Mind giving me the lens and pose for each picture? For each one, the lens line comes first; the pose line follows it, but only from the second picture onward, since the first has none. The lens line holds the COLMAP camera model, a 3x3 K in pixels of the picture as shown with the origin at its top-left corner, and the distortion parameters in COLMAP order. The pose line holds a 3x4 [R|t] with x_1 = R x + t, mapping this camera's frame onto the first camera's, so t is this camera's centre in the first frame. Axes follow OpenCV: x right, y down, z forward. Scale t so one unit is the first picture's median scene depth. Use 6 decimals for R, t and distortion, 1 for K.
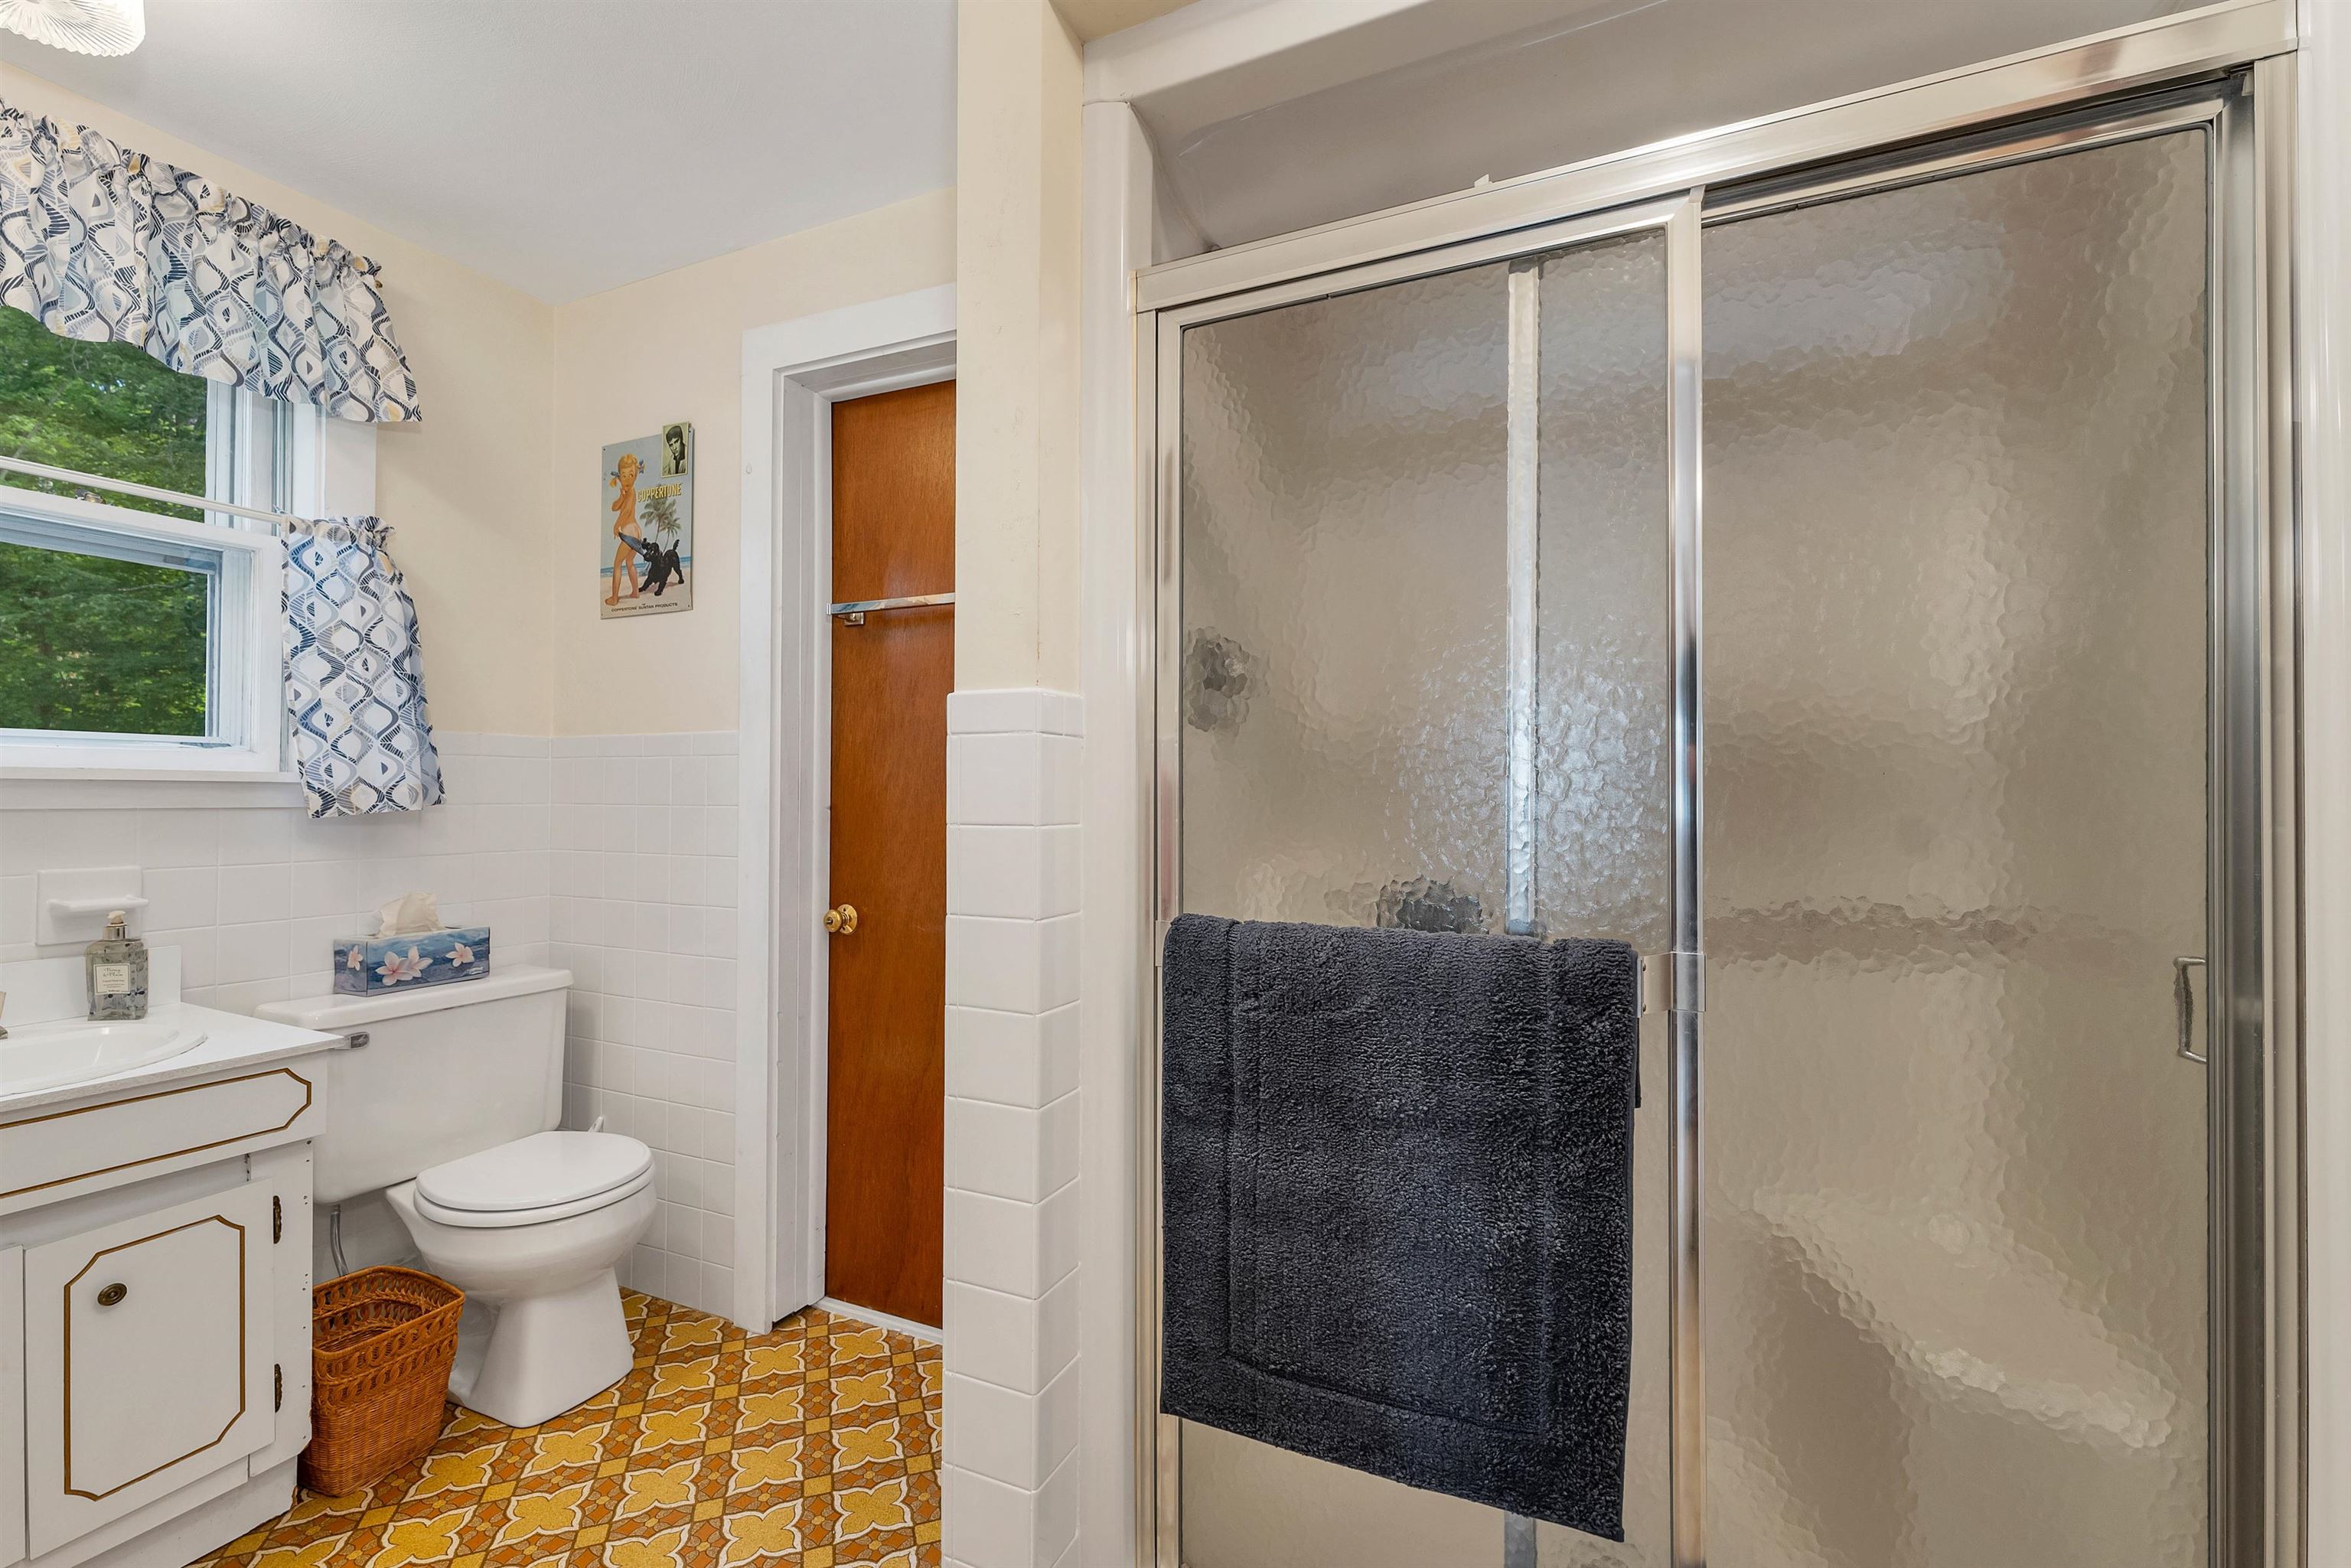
lens RADIAL K [[992.3, 0, 1166.9], [0, 992.3, 781.4], [0, 0, 1]] dist [0.007071, -0.000827]
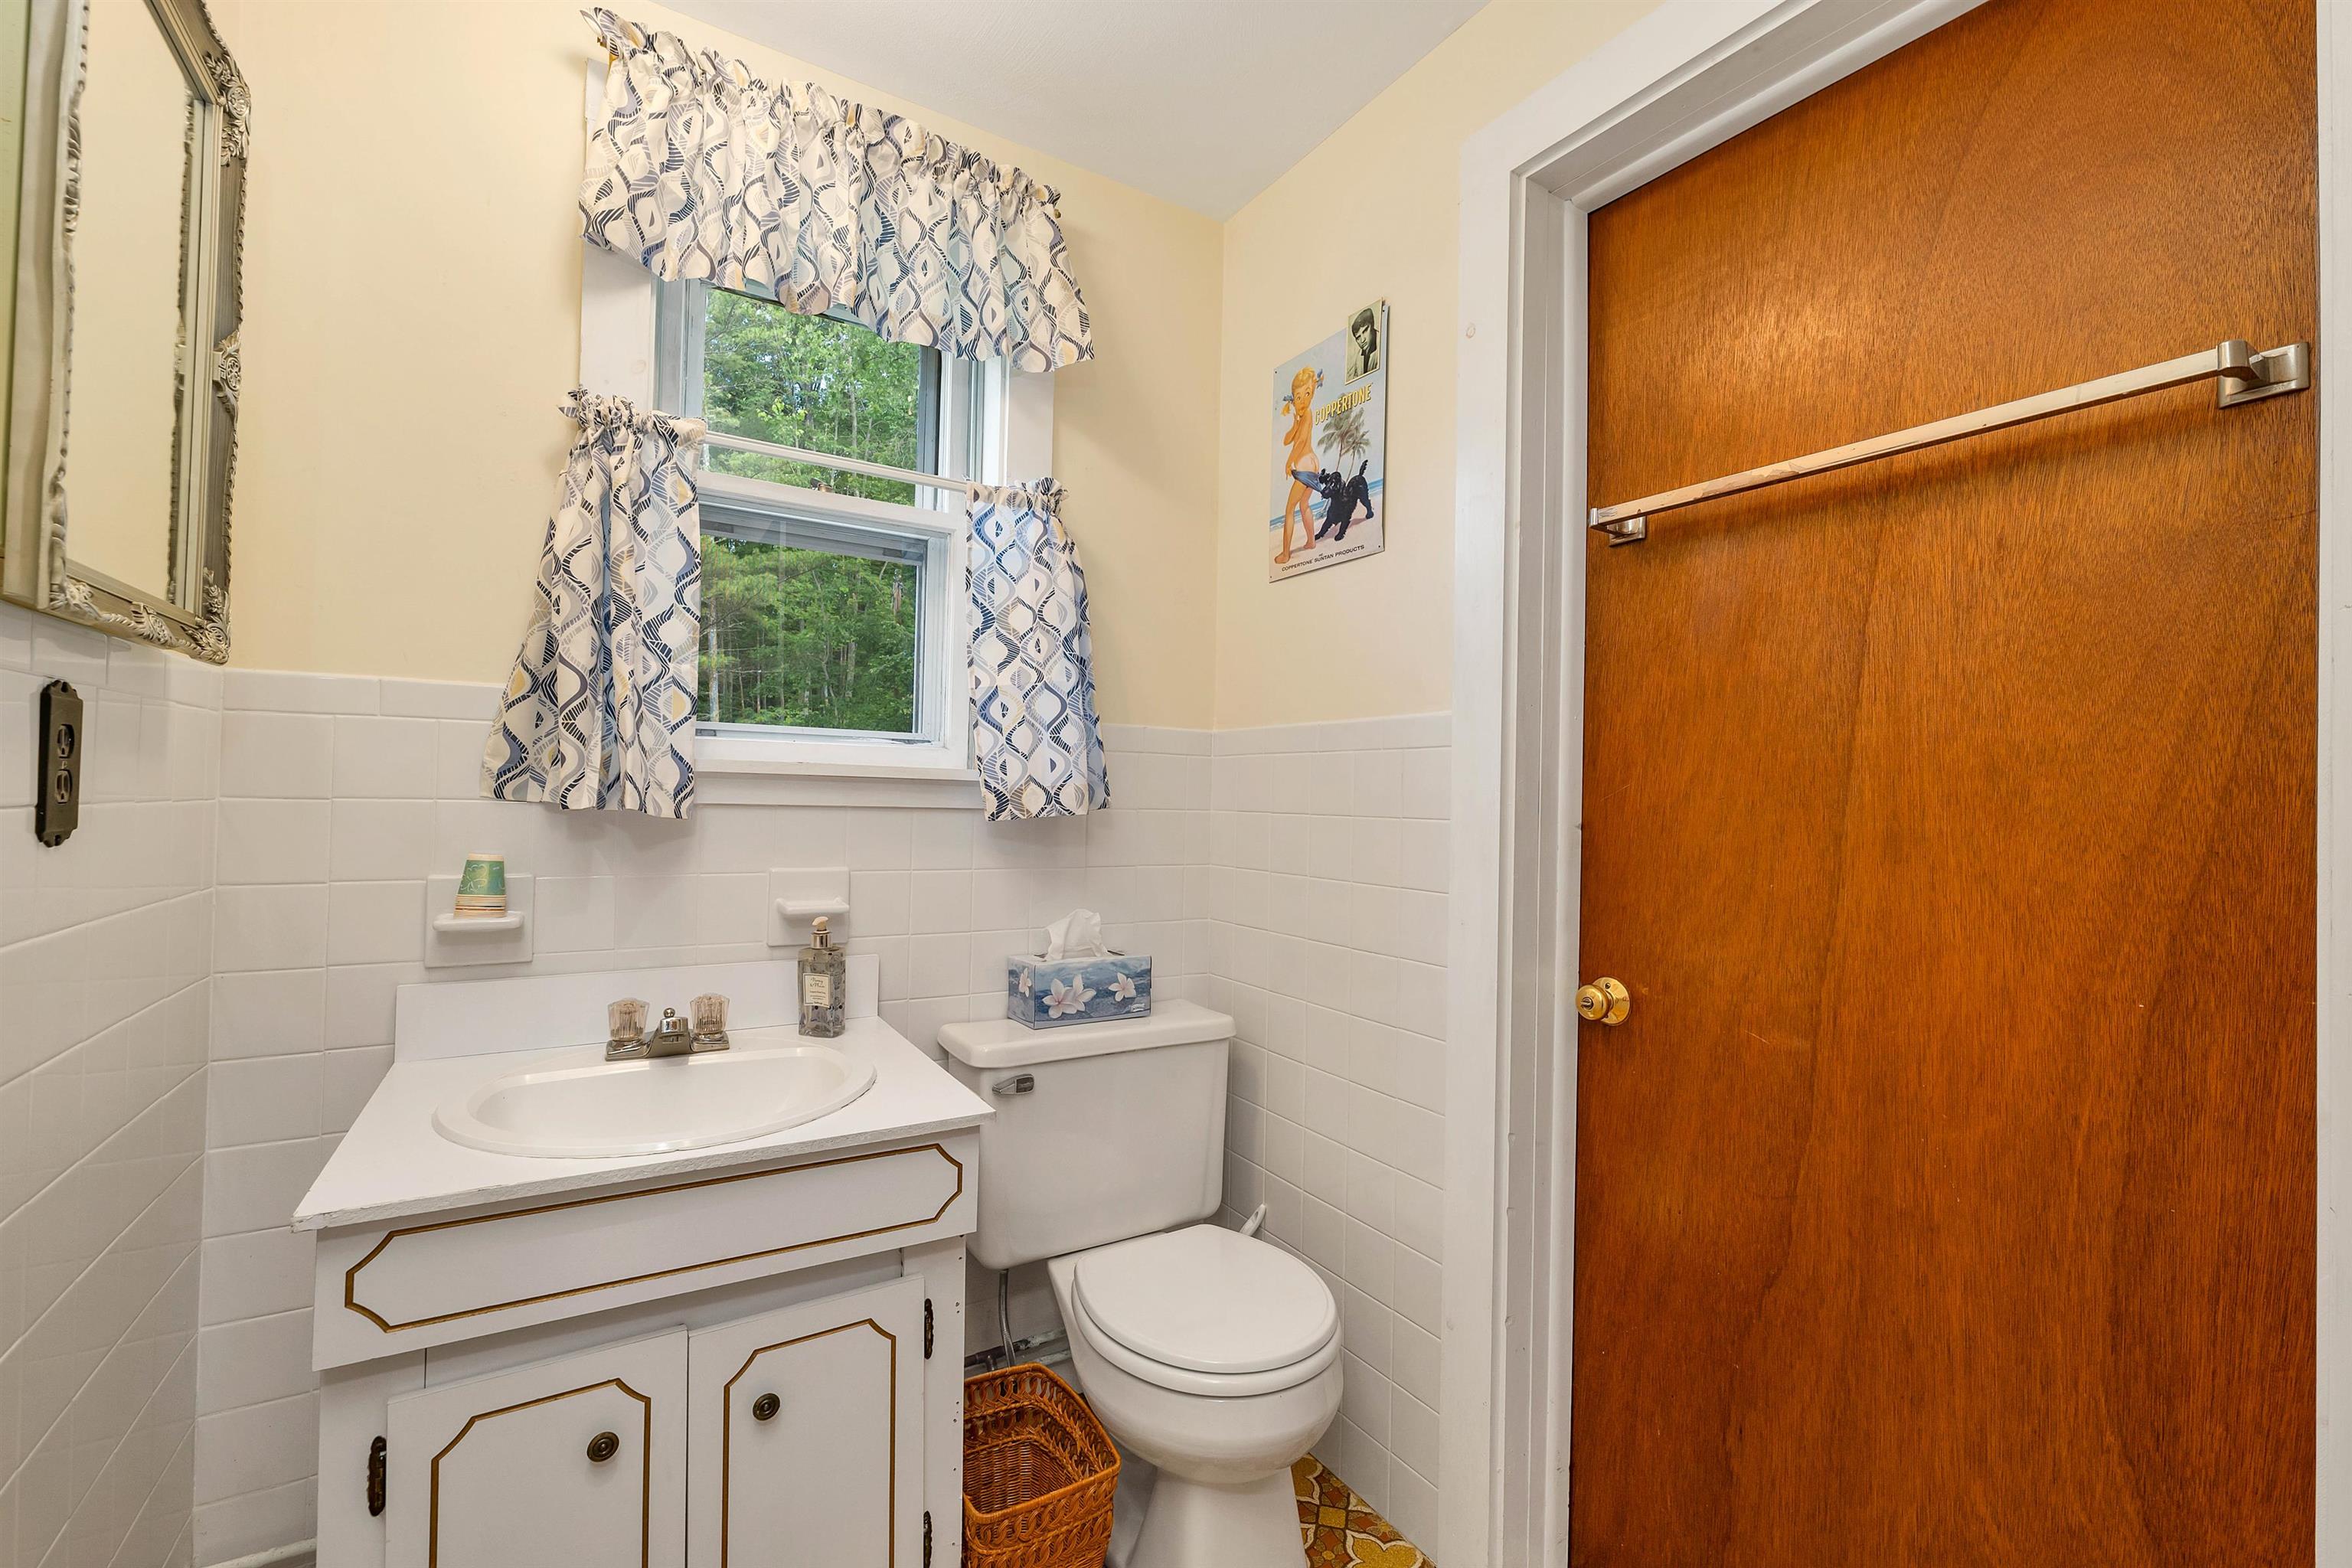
lens RADIAL K [[986.0, 0, 1179.9], [0, 986.0, 783.7], [0, 0, 1]] dist [-0.000629, 0.000000]
pose [[0.843298, 0.007999, -0.537387, -0.230067], [-0.012403, 0.999913, -0.004579, 0.005008], [0.537303, 0.010527, 0.843323, 0.332771]]
